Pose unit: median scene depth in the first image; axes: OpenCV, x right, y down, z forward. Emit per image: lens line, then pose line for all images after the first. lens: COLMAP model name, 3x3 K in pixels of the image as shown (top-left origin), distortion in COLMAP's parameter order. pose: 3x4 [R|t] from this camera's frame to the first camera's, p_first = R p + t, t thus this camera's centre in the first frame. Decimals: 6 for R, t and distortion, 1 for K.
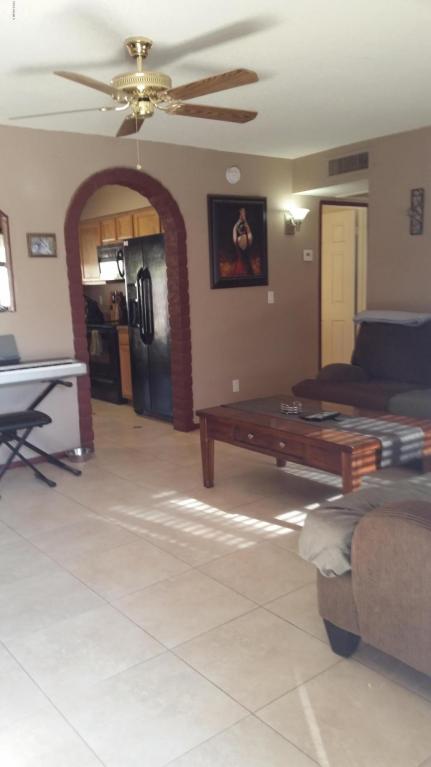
lens RADIAL K [[621.5, 0, 206.8], [0, 621.5, 386.9], [0, 0, 1]] dist [0.160930, -0.375498]
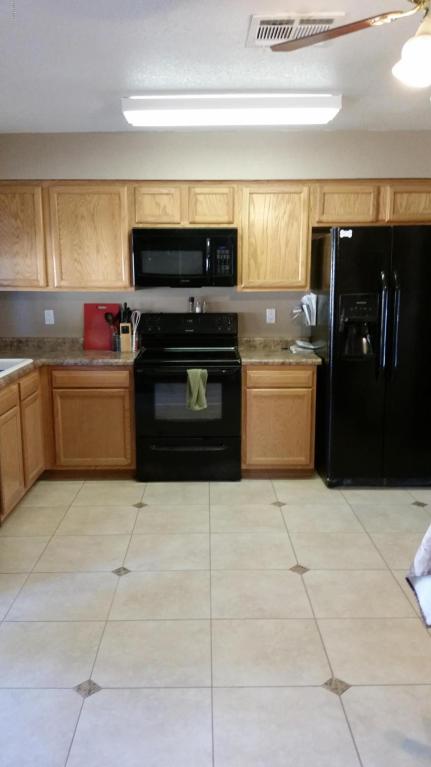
lens RADIAL K [[620.5, 0, 212.2], [0, 620.5, 392.7], [0, 0, 1]] dist [0.134516, -0.270413]
pose [[0.606638, -0.120392, 0.785810, -0.872088], [0.115116, 0.991351, 0.063015, -0.141793], [-0.786600, 0.052232, 0.615250, 0.835739]]
